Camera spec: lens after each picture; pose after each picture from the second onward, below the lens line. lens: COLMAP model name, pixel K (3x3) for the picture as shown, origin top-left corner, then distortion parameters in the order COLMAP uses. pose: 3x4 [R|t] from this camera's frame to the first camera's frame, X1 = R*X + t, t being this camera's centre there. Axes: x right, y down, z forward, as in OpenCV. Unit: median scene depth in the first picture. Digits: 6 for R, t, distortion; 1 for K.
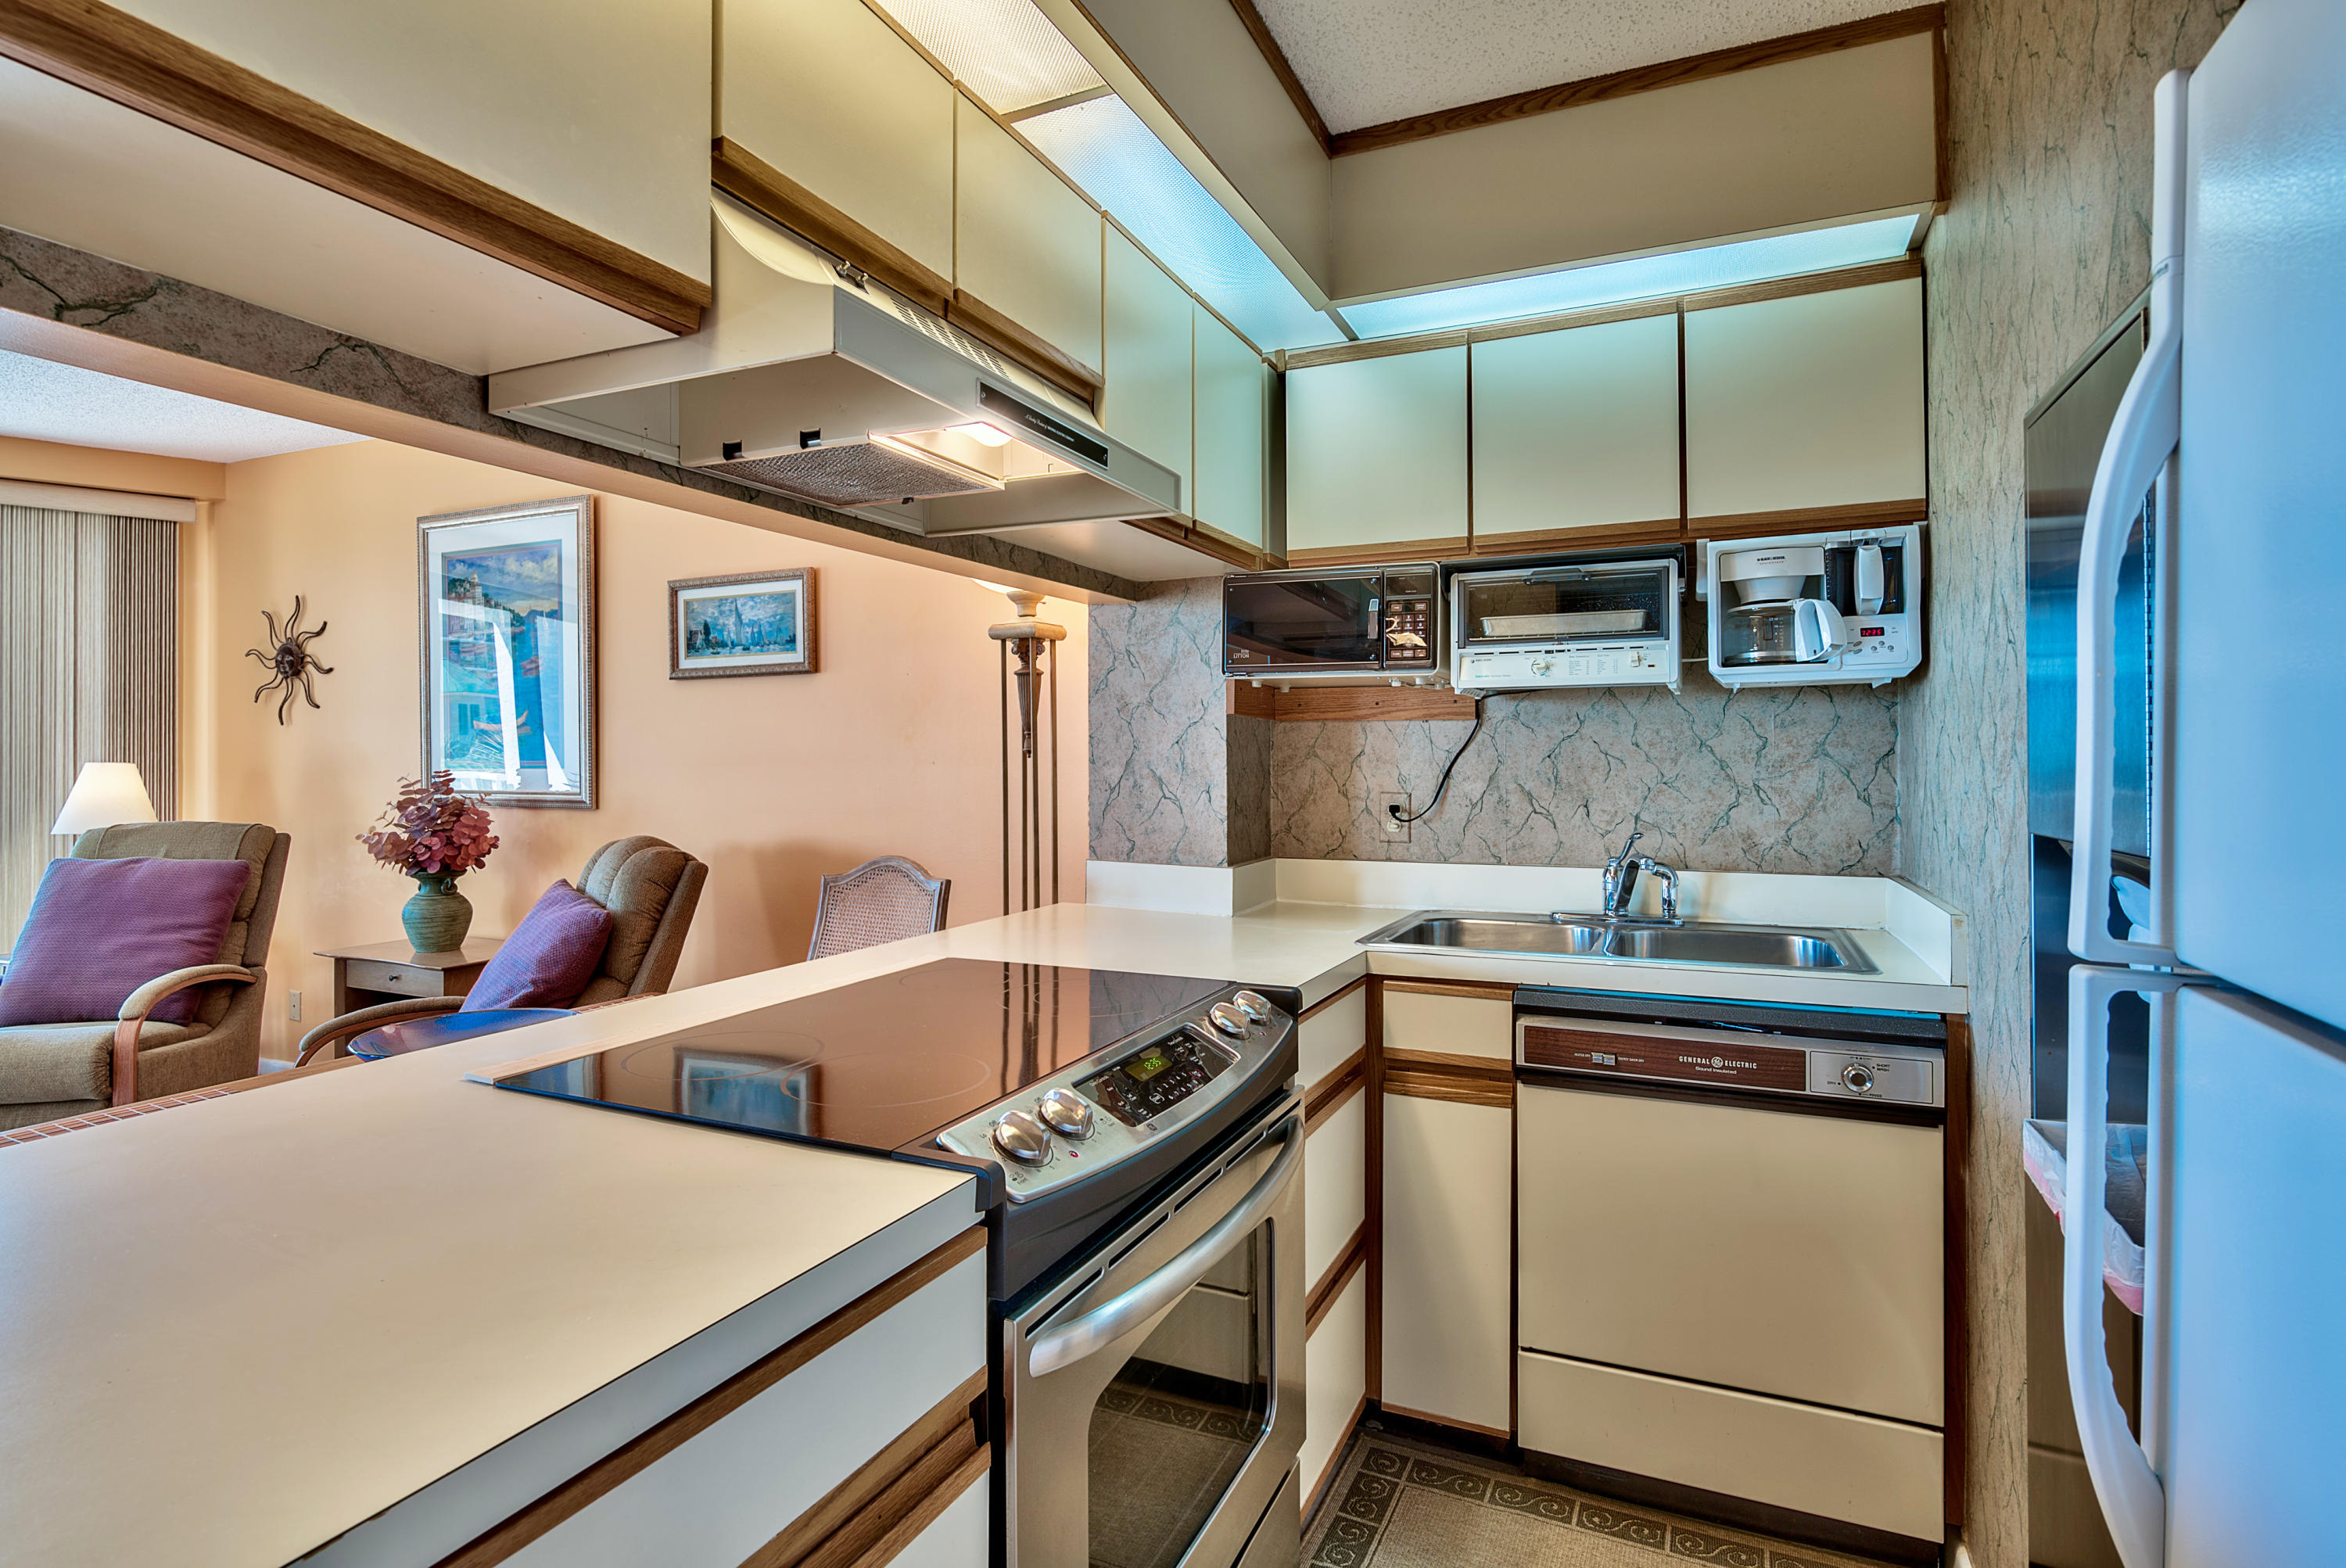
lens RADIAL K [[1176.2, 0, 1199.5], [0, 1176.2, 736.1], [0, 0, 1]] dist [-0.004651, 0.004264]
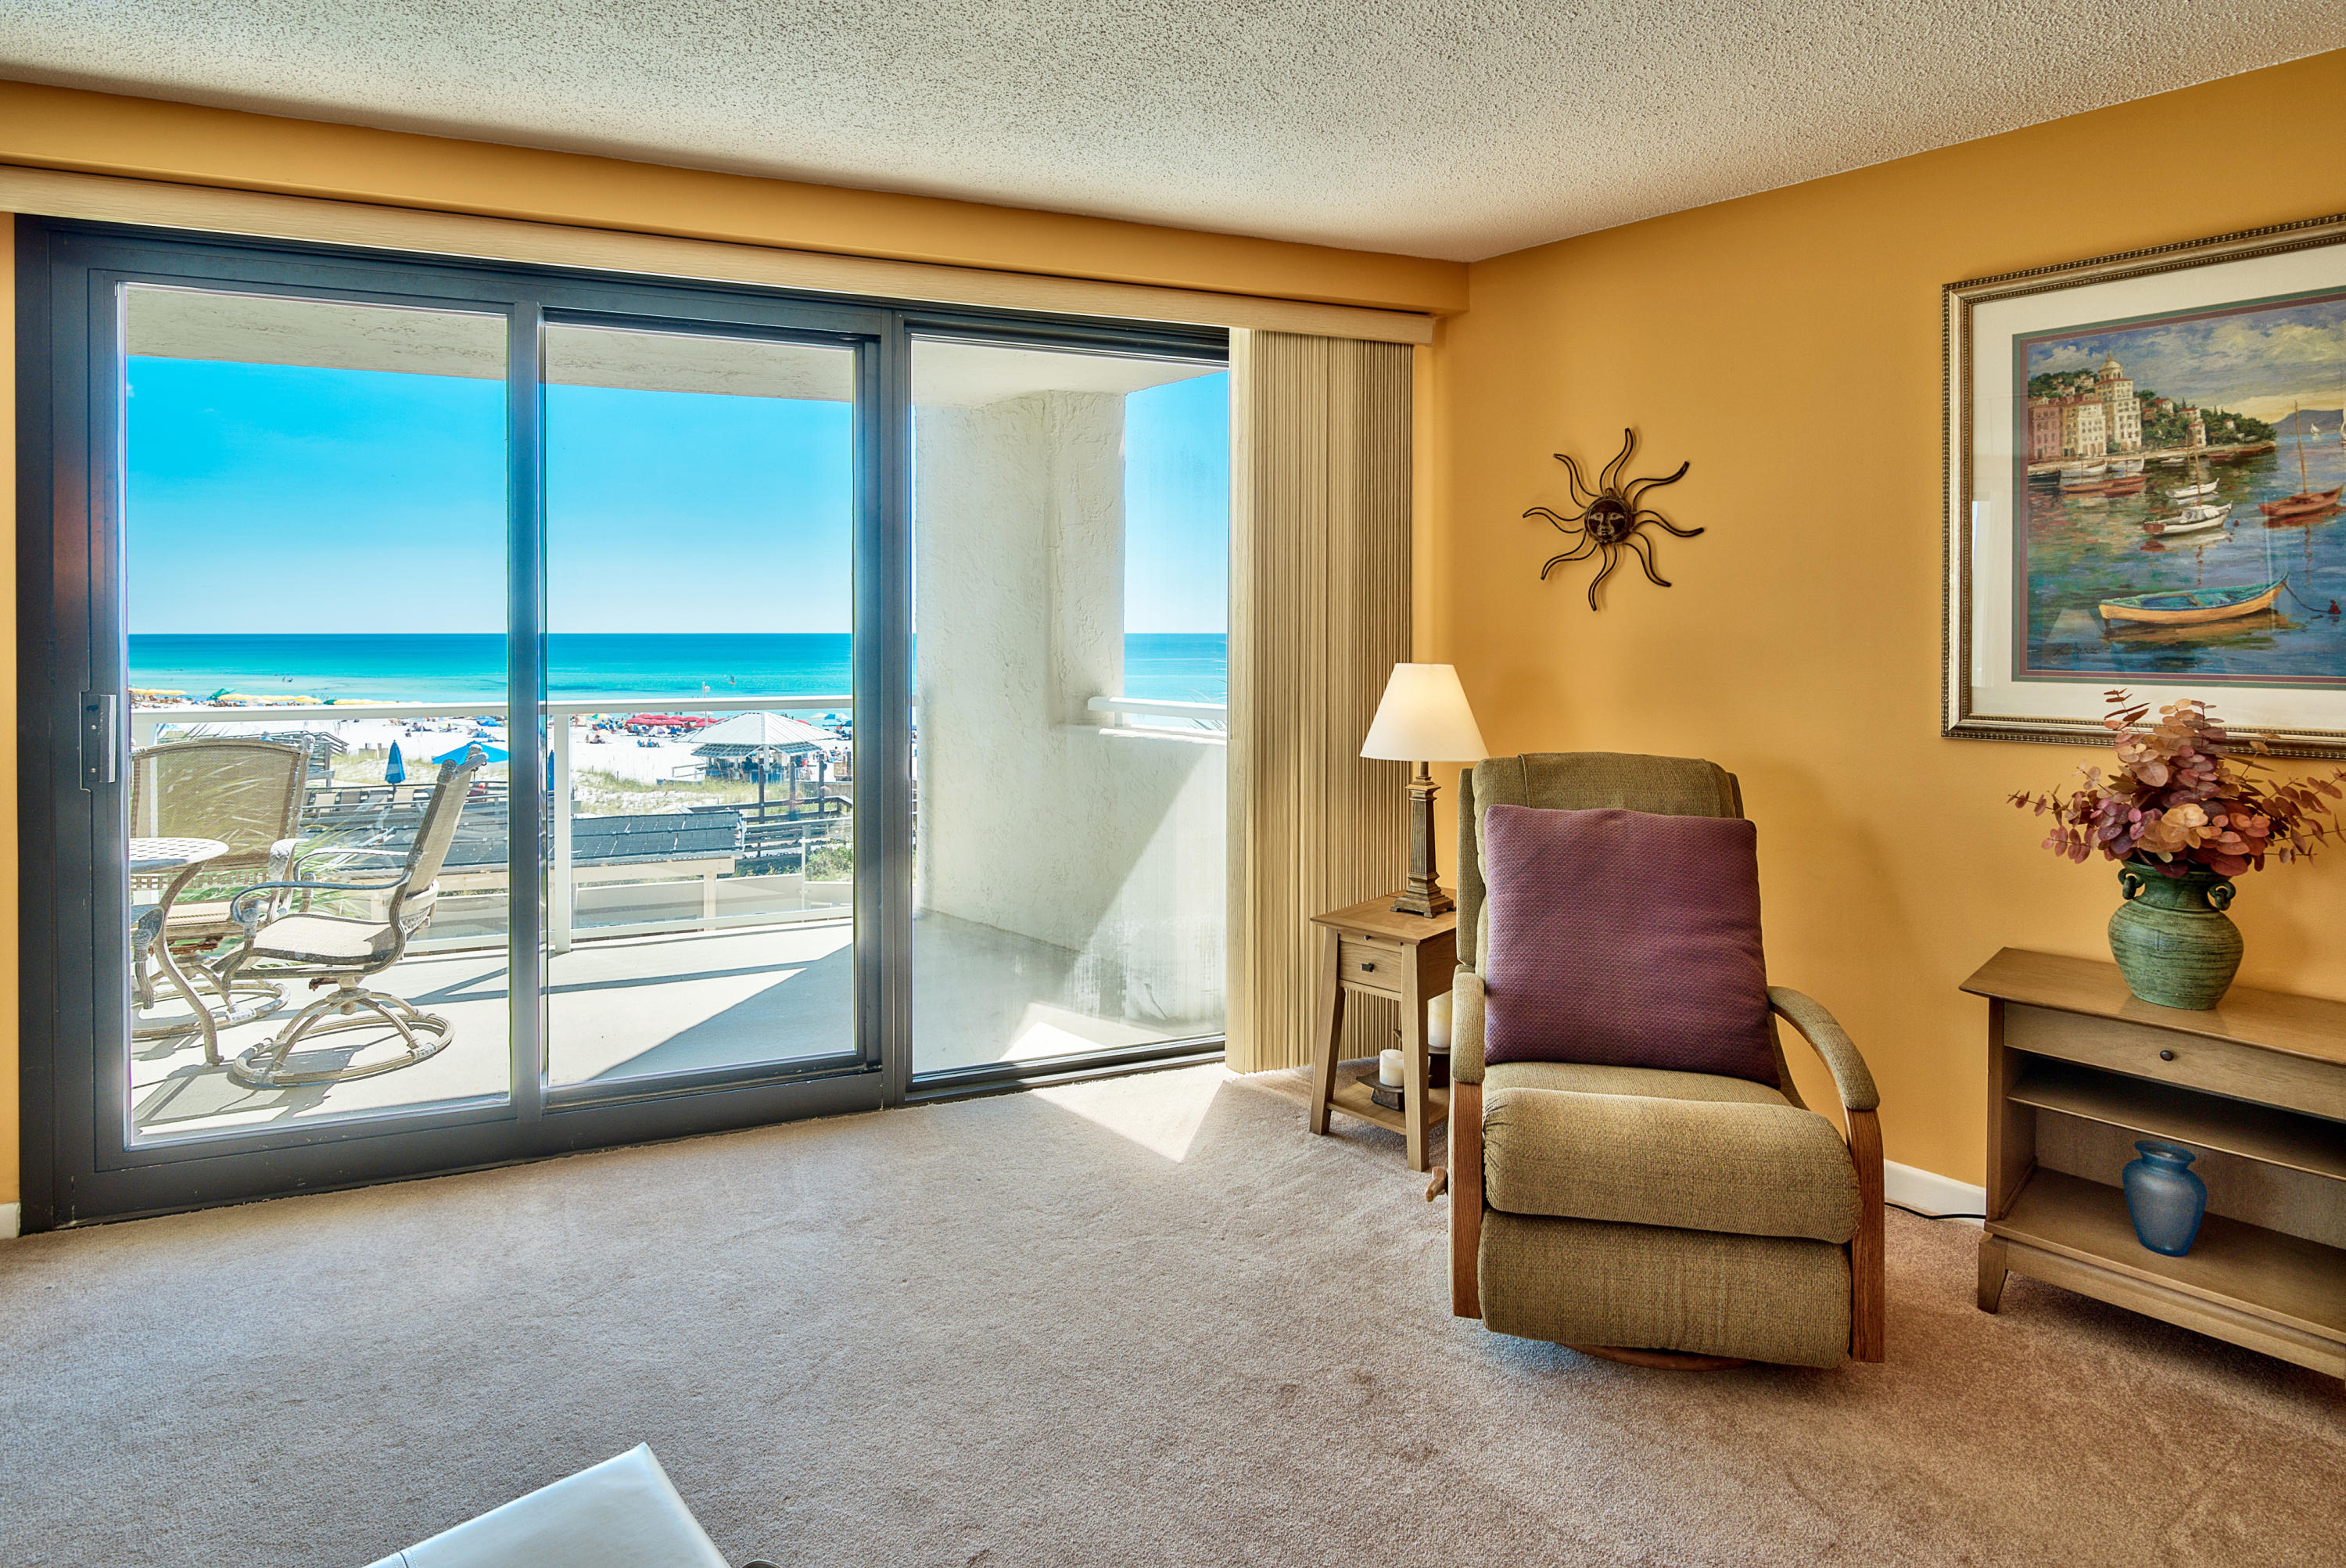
lens RADIAL K [[1176.2, 0, 1165.0], [0, 1176.2, 626.3], [0, 0, 1]] dist [-0.004651, 0.004264]
pose [[0.928721, 0.003097, -0.370767, -0.777833], [0.002664, 0.999884, 0.015025, -0.011677], [0.370771, -0.014942, 0.928604, 0.241778]]
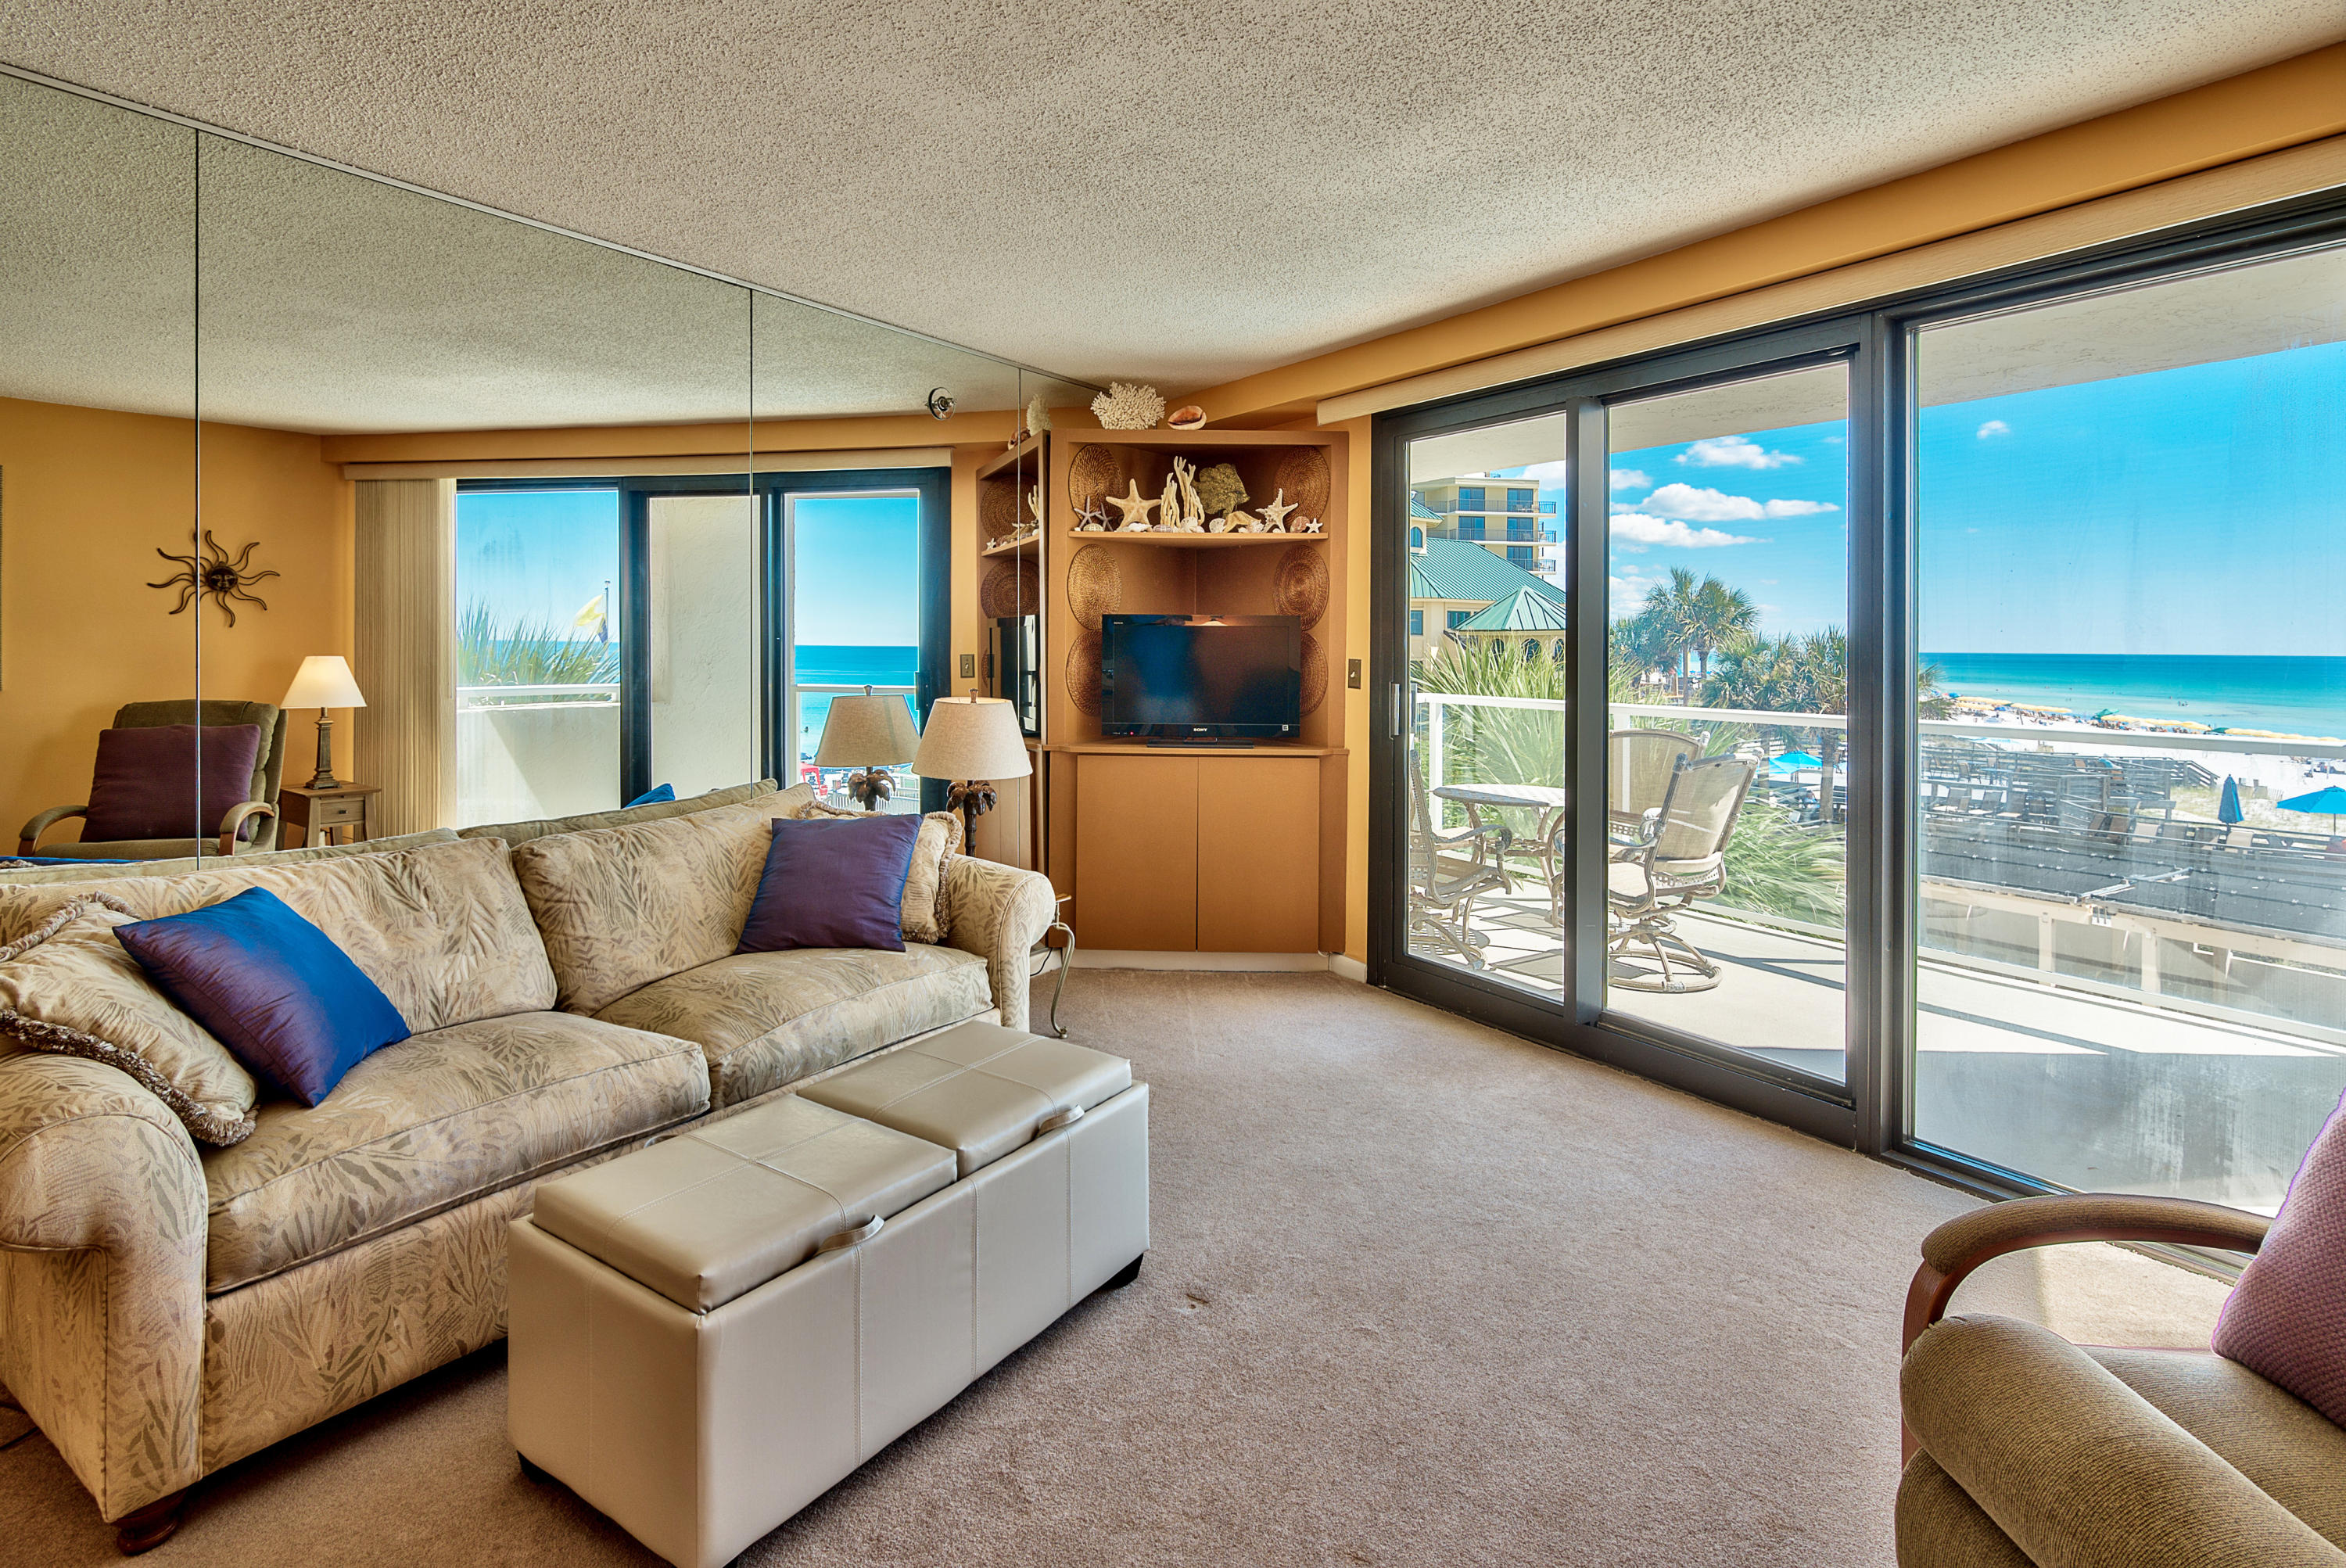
lens RADIAL K [[1176.2, 0, 1167.4], [0, 1176.2, 644.9], [0, 0, 1]] dist [-0.004651, 0.004264]
pose [[-0.169135, 0.002598, -0.985589, -0.448985], [0.012799, 0.999918, 0.000440, -0.007041], [0.985510, -0.012540, -0.169154, 0.573969]]
